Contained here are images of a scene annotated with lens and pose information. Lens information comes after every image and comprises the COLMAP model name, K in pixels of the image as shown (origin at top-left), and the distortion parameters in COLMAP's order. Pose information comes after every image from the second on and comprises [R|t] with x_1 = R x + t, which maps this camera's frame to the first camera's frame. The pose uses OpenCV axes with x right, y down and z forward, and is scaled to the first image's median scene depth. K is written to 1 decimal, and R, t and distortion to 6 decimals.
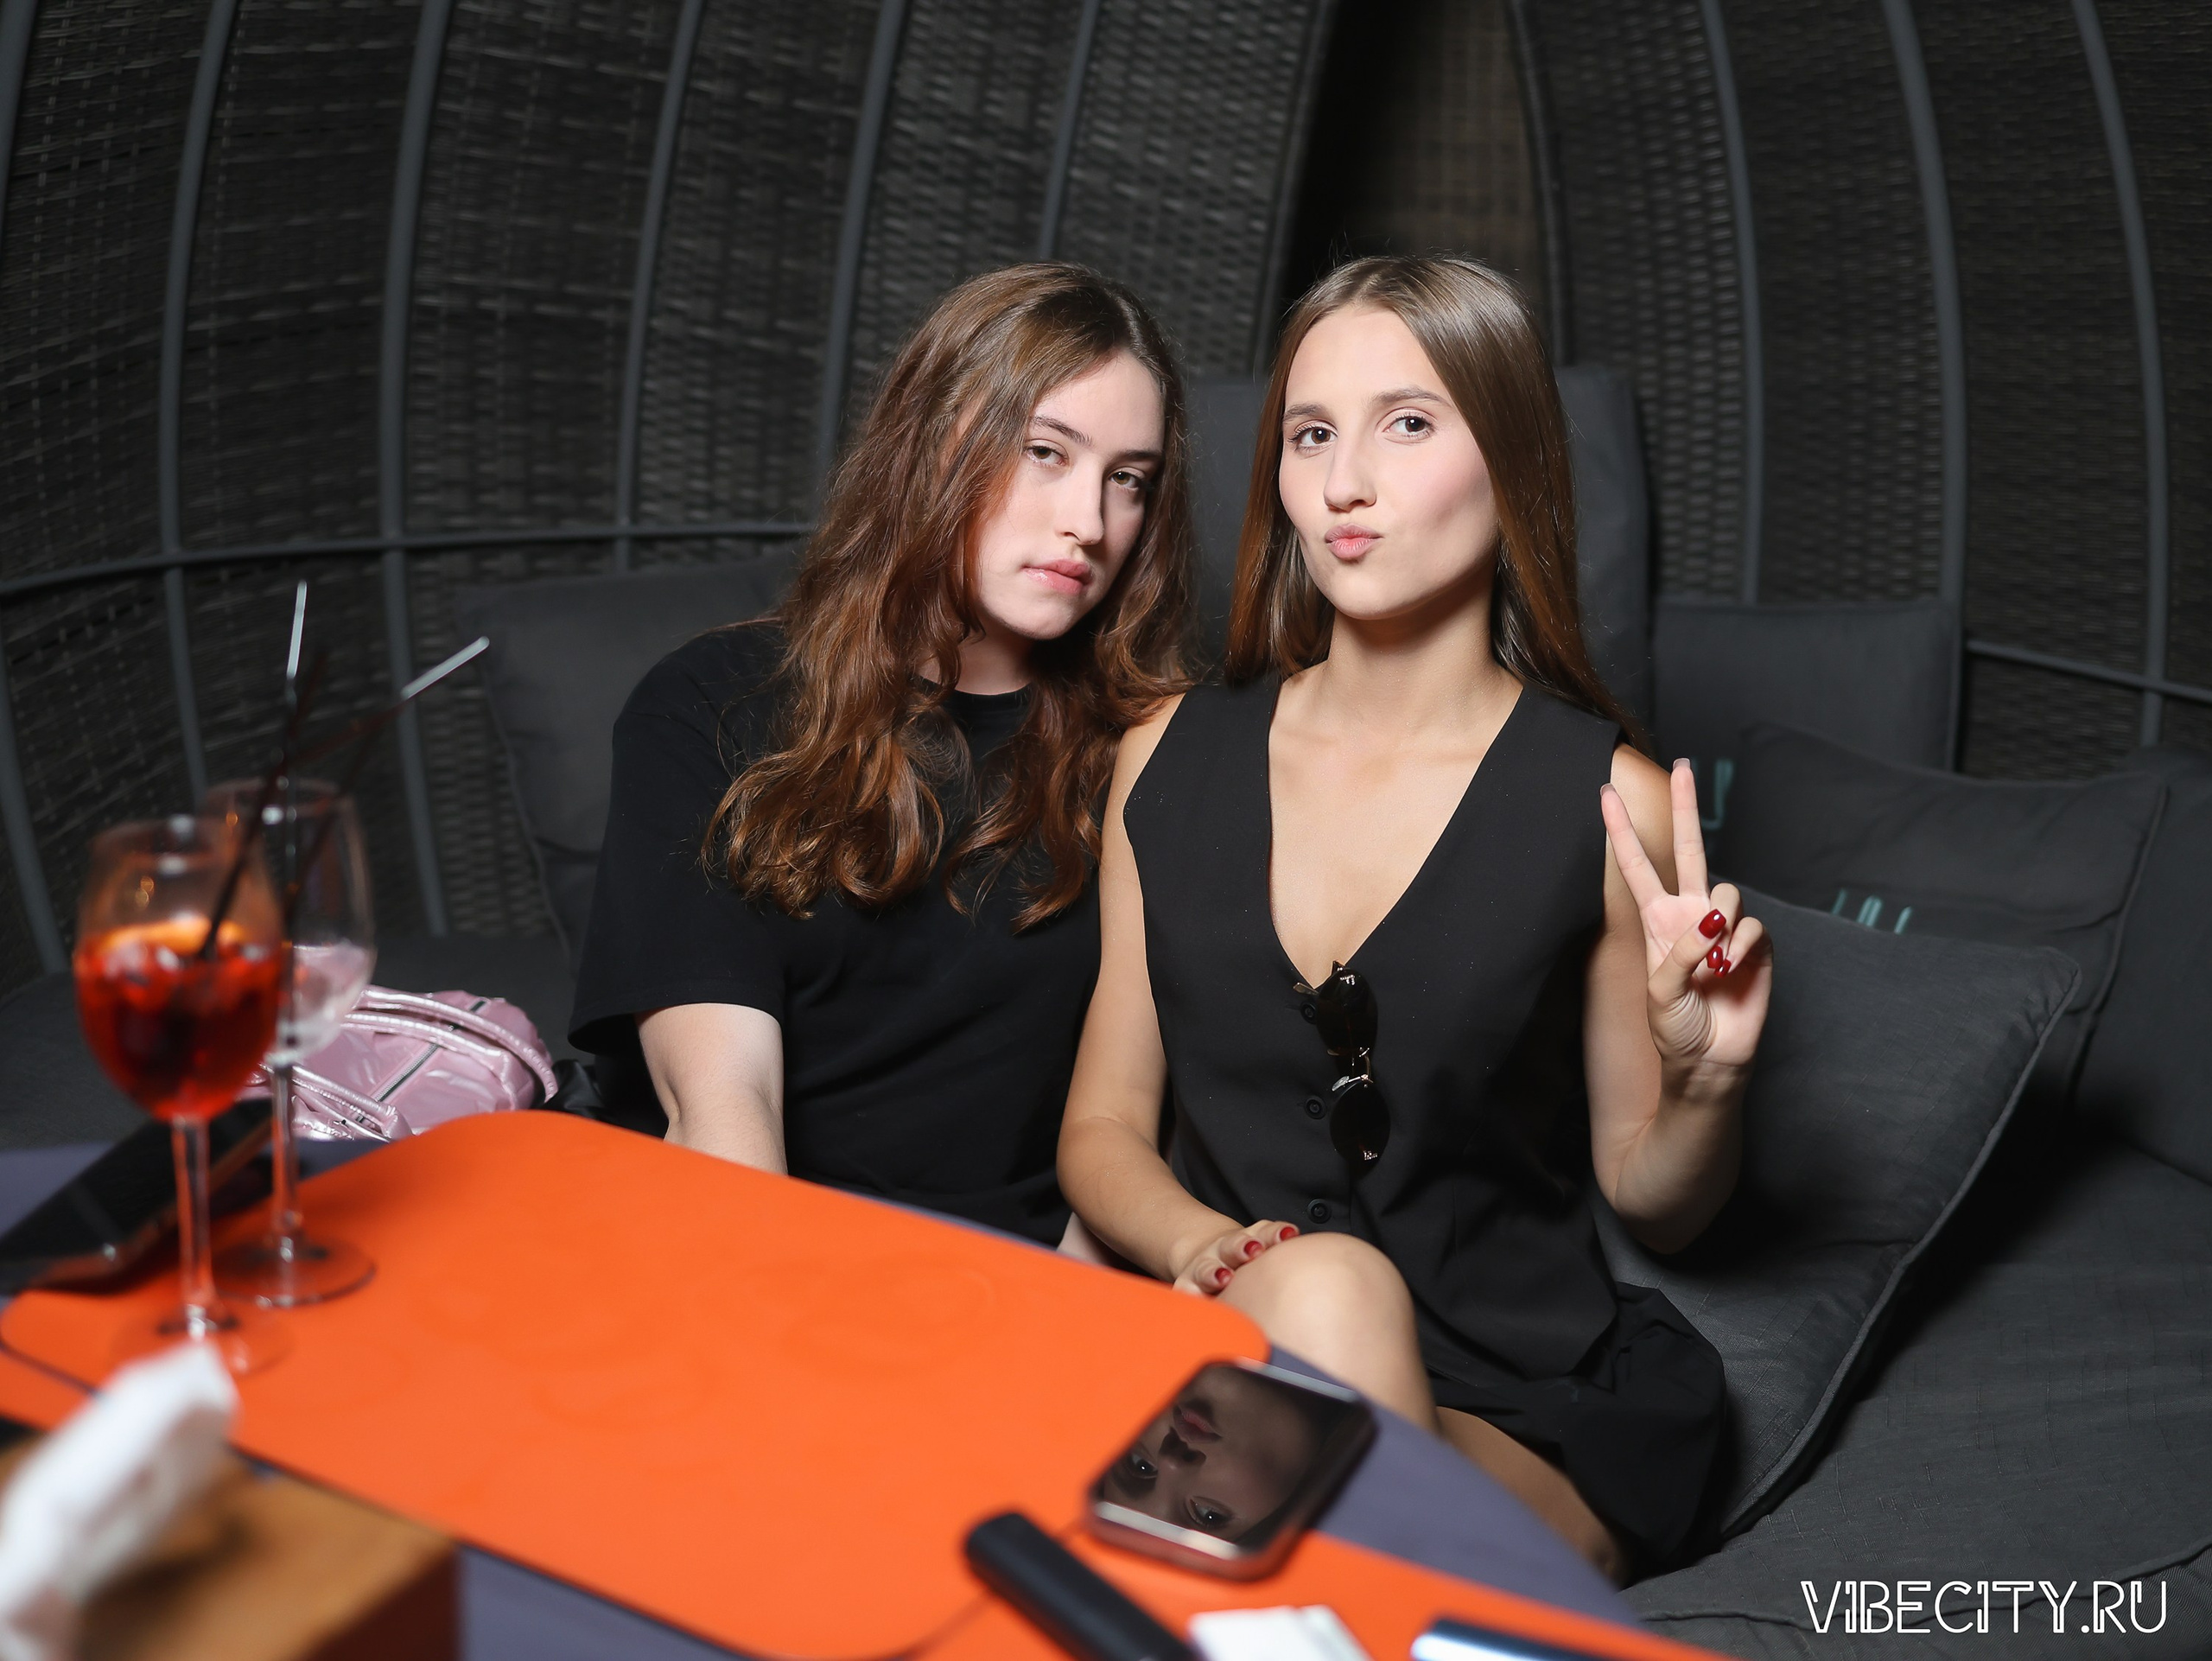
lens RADIAL K [[2504.3, 0, 1103.1], [0, 2504.3, 825.1], [0, 0, 1]] dist [-0.074009, 0.013988]
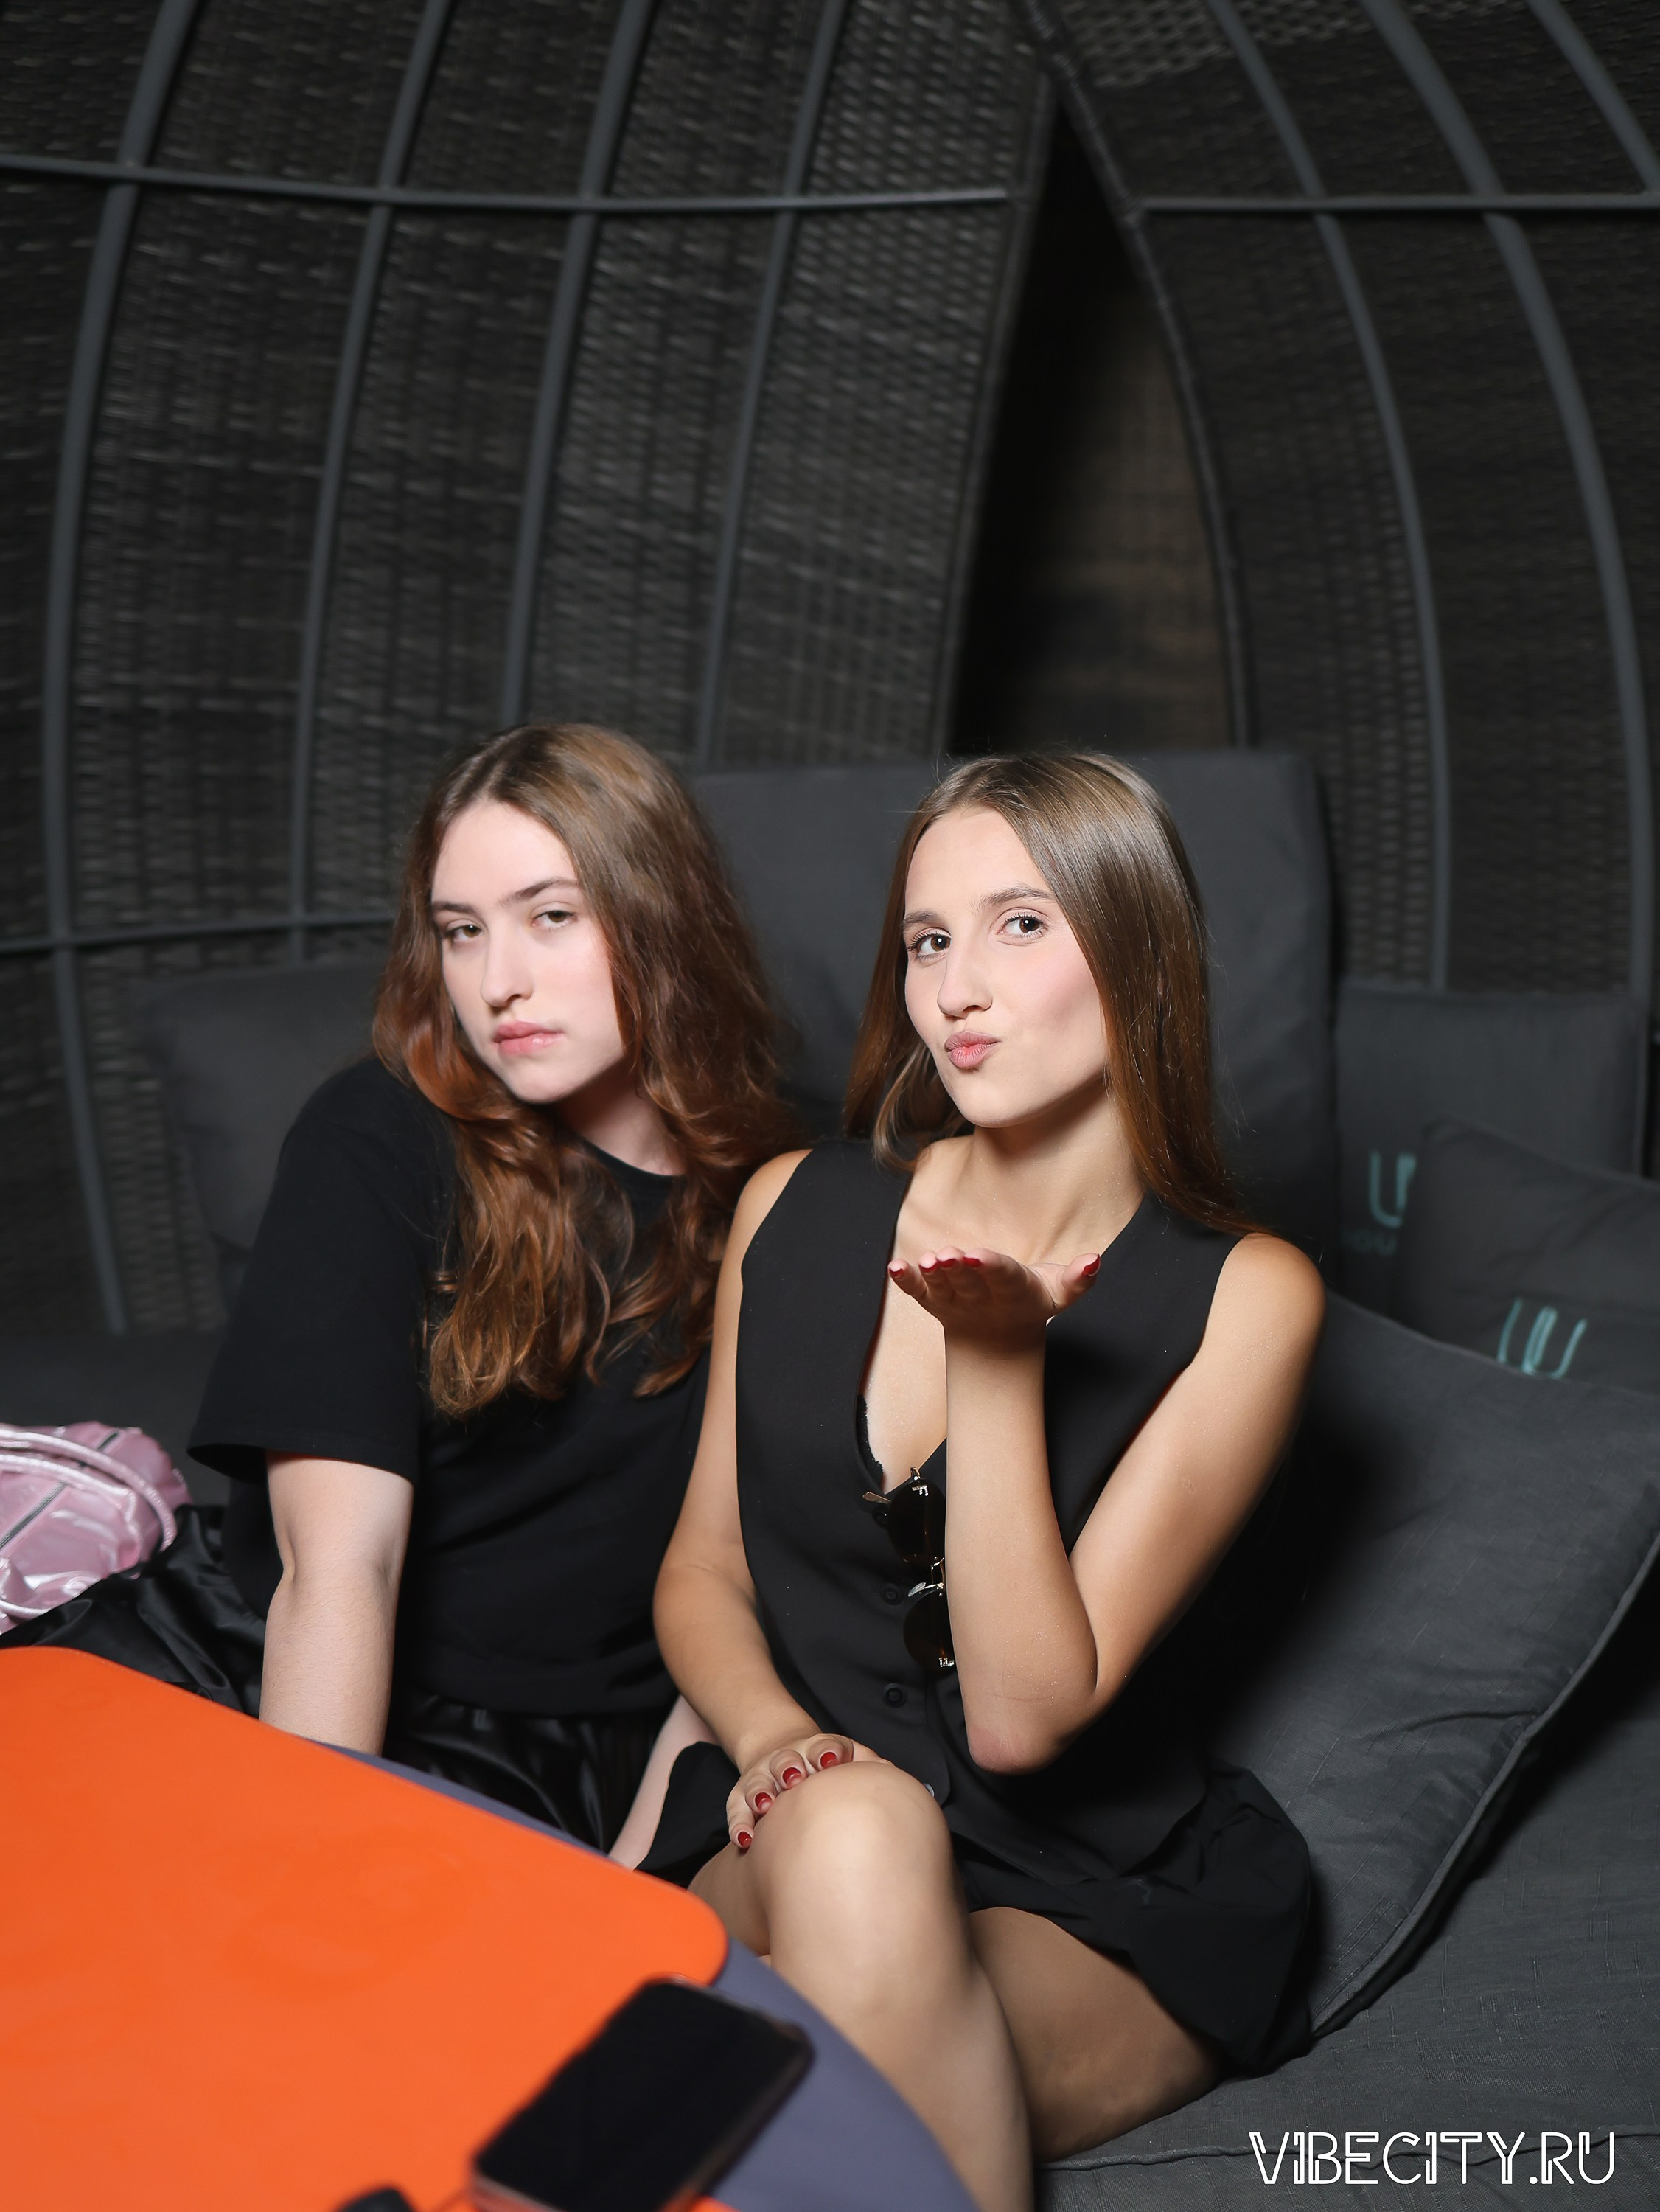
lens RADIAL K [[2503.8, 0, 830.0], [0, 2503.8, 1106.0], [0, 0, 1]] dist [-0.074009, 0.013988]
pose [[0.998913, -0.005494, -0.046291, 0.068956], [0.006126, 0.999890, 0.013524, -0.059465], [0.046212, -0.013793, 0.998836, 0.017100]]
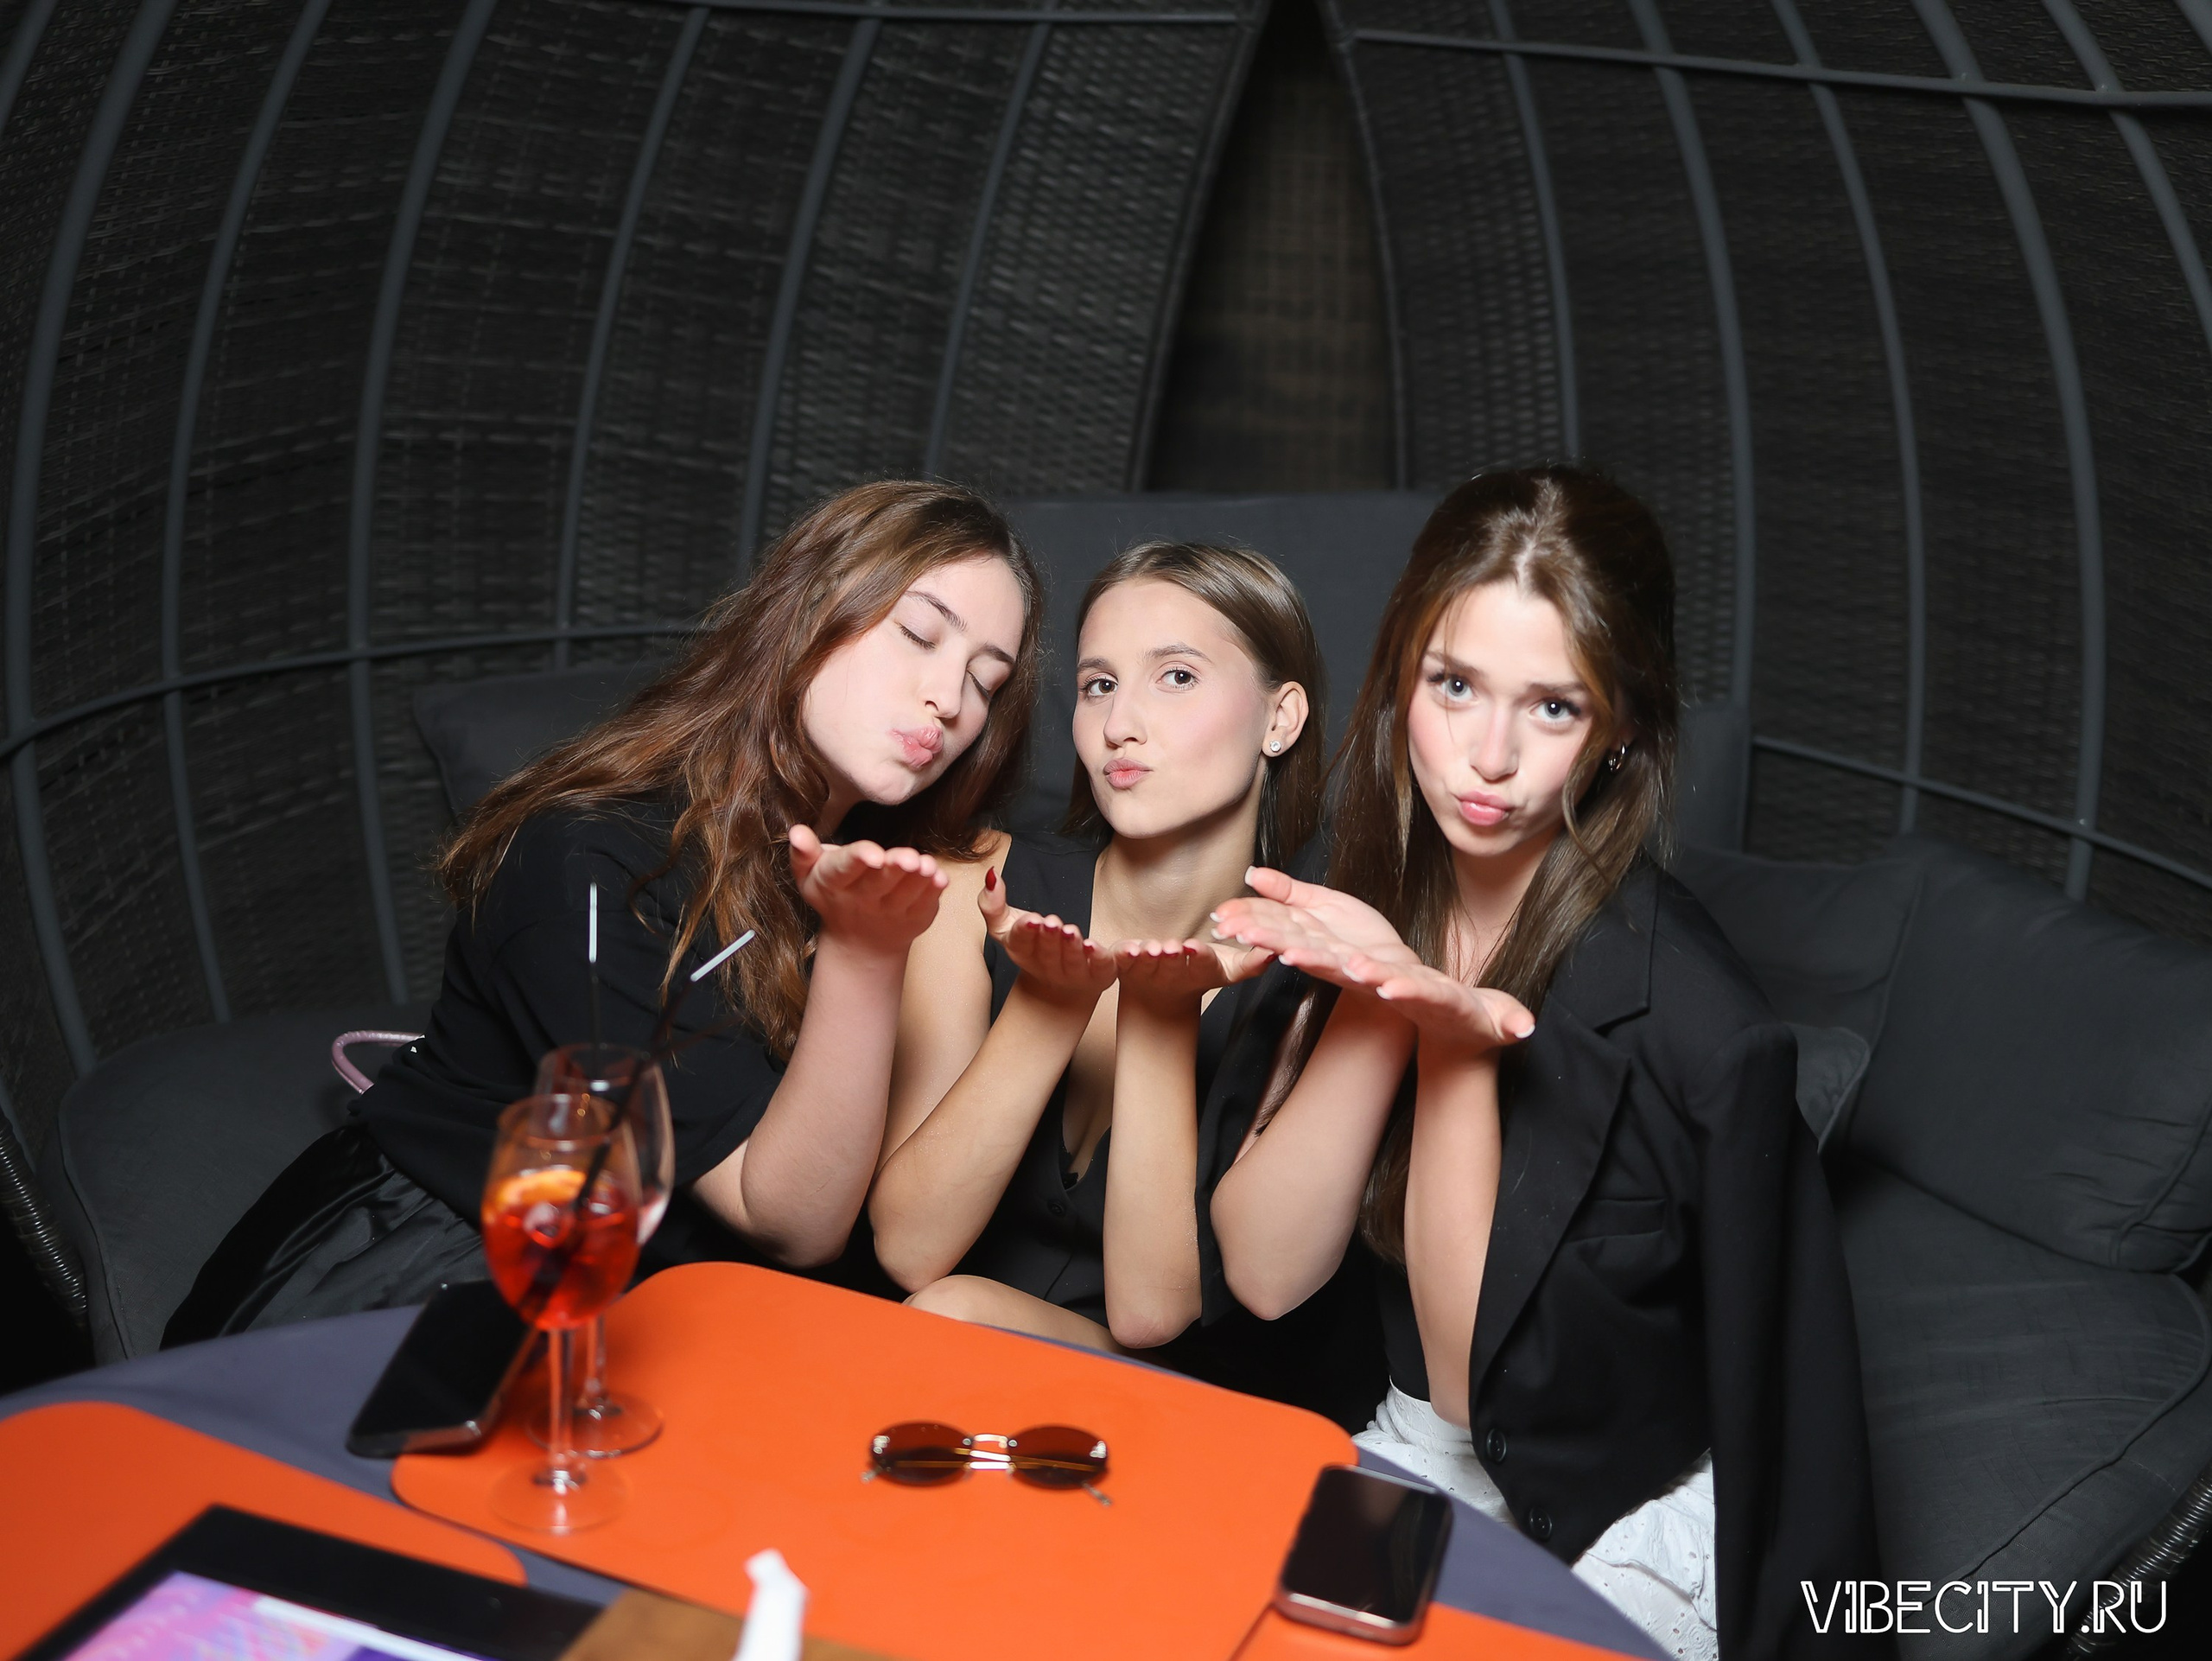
lens RADIAL K [[2541.1, 0, 1109.2], [0, 2541.1, 824.7], [0, 0, 1]] dist [-0.069776, 0.049330]
pose [[0.992579, -0.013425, 0.120858, -0.094999], [0.008983, 0.999266, 0.037230, -0.077384], [-0.121270, -0.035868, 0.991971, -0.142306]]
